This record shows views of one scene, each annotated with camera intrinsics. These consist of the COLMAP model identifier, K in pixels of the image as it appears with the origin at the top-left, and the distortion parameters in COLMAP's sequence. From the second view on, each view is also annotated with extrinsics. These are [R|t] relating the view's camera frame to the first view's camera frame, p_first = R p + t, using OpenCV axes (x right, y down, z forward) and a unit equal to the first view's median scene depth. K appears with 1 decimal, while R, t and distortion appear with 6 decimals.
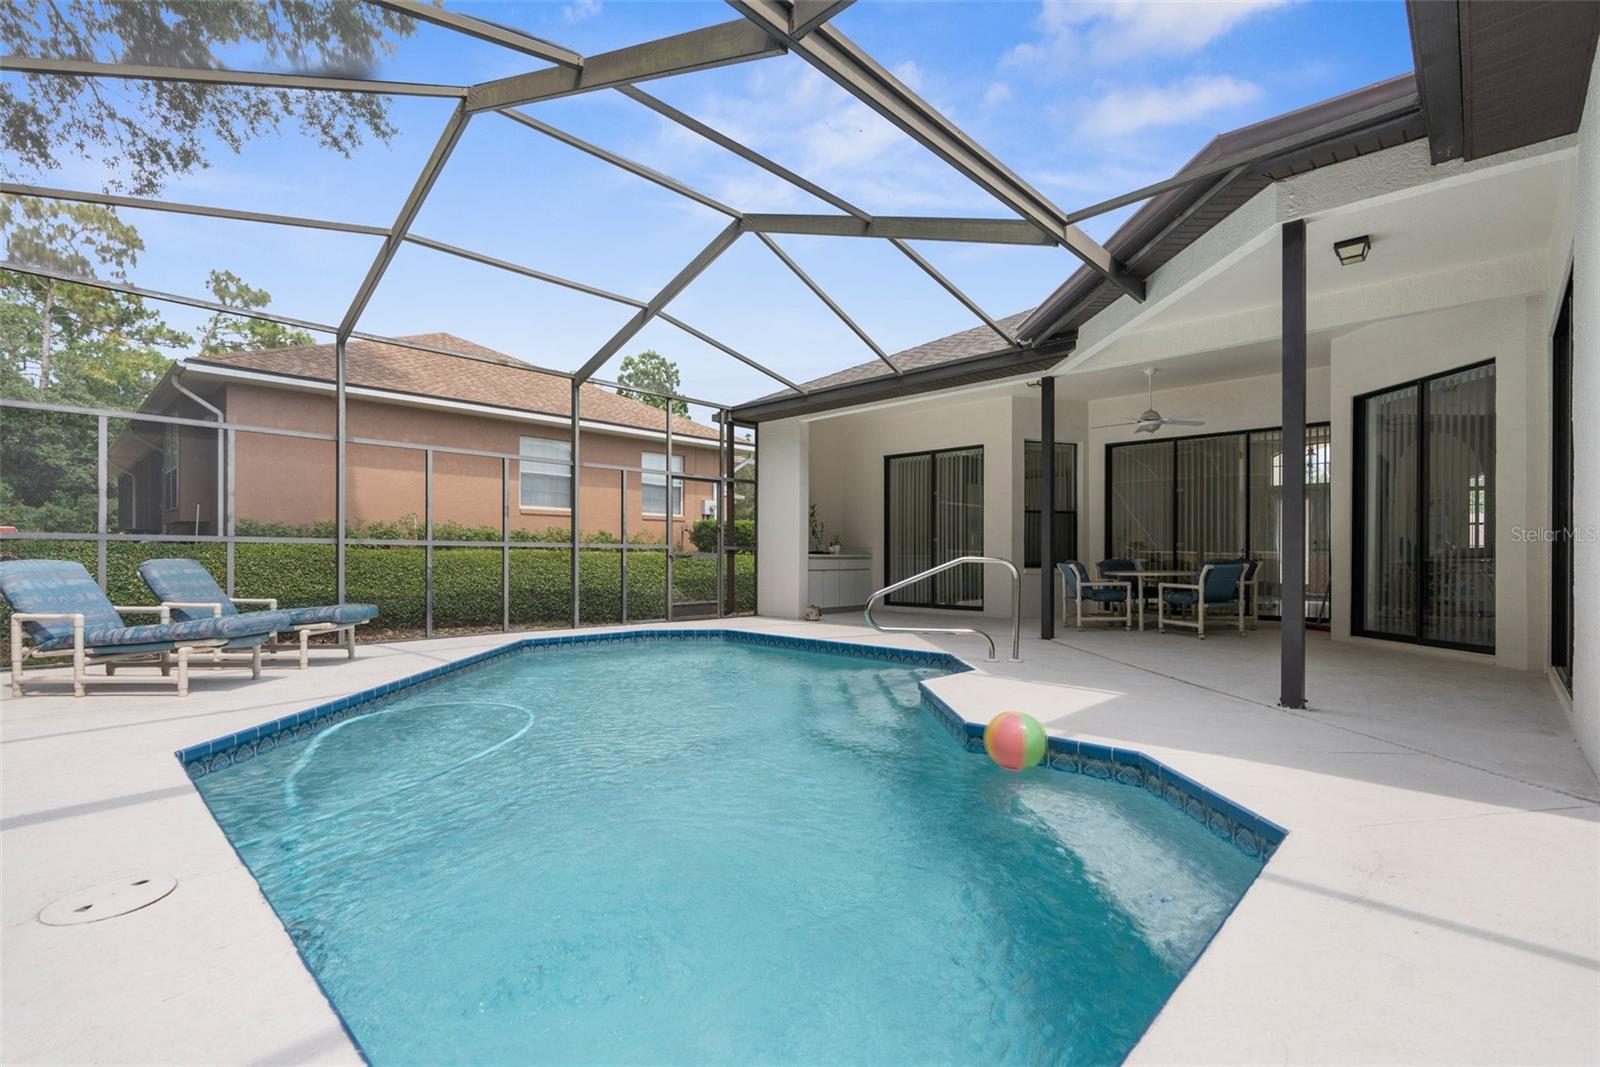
lens RADIAL K [[718.4, 0, 800.3], [0, 718.4, 545.5], [0, 0, 1]] dist [-0.002156, 0.002210]
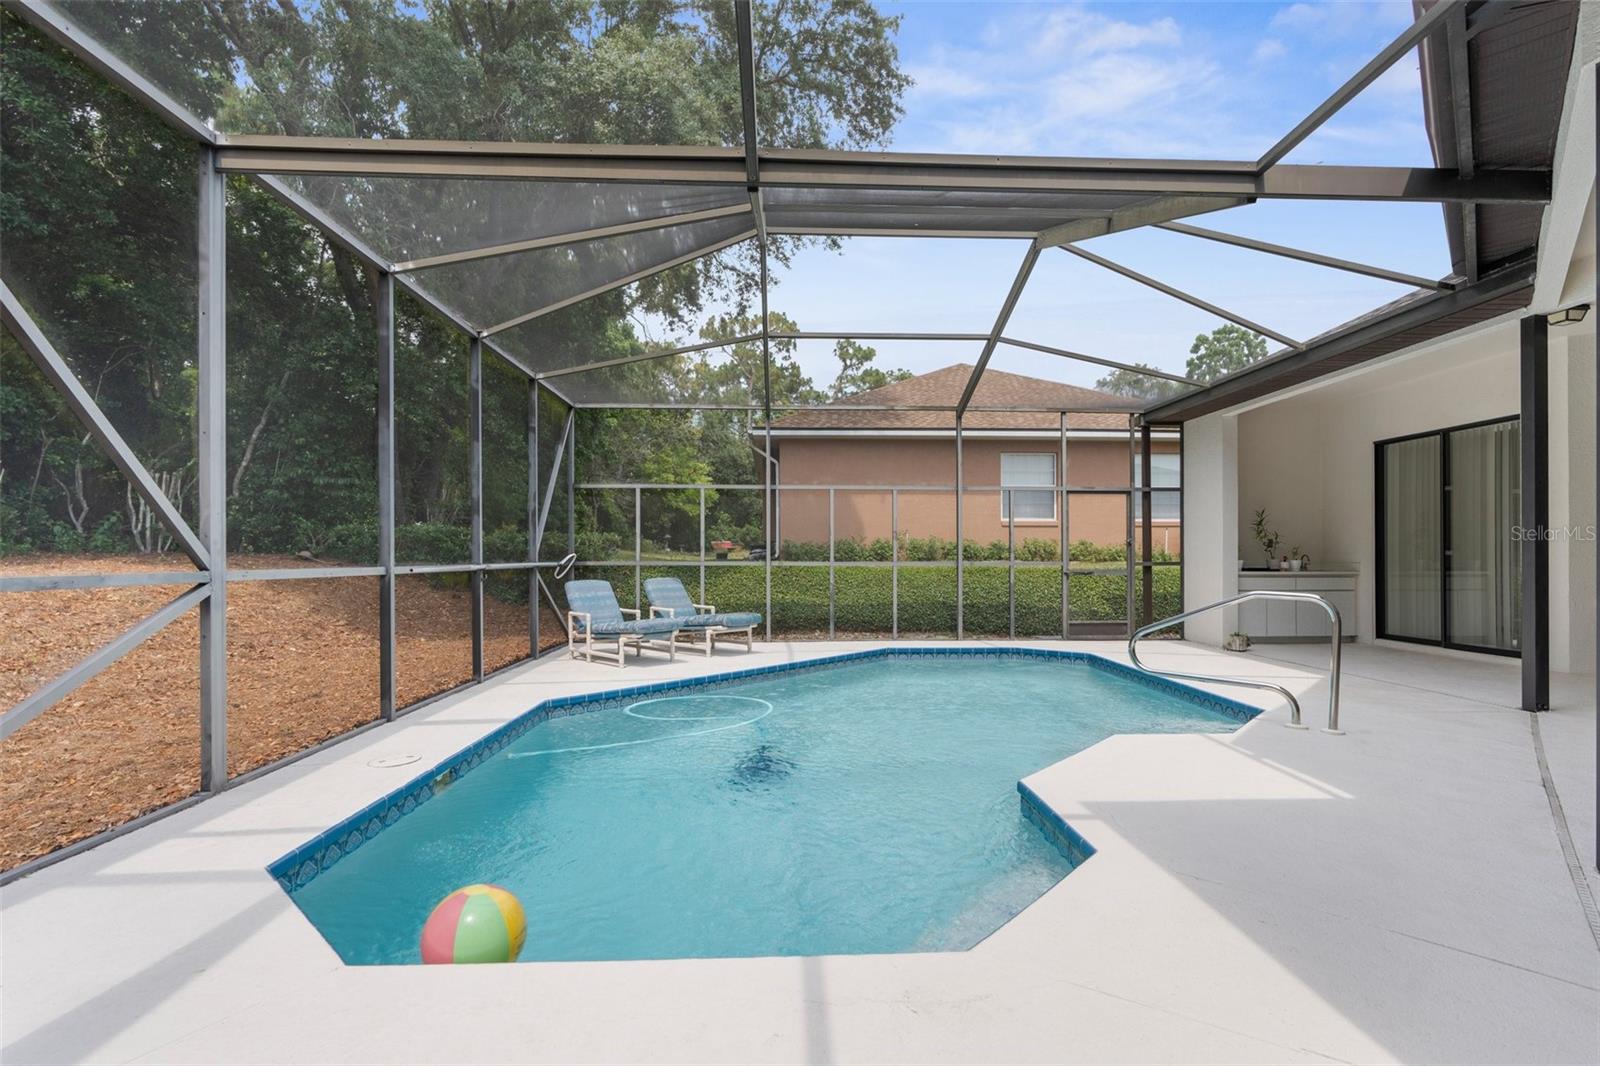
lens RADIAL K [[718.4, 0, 803.3], [0, 718.4, 547.3], [0, 0, 1]] dist [-0.002156, 0.002210]
pose [[0.729416, -0.012471, -0.683957, 0.240859], [0.012430, 0.999910, -0.004976, -0.021050], [0.683958, -0.004872, 0.729505, 0.045481]]
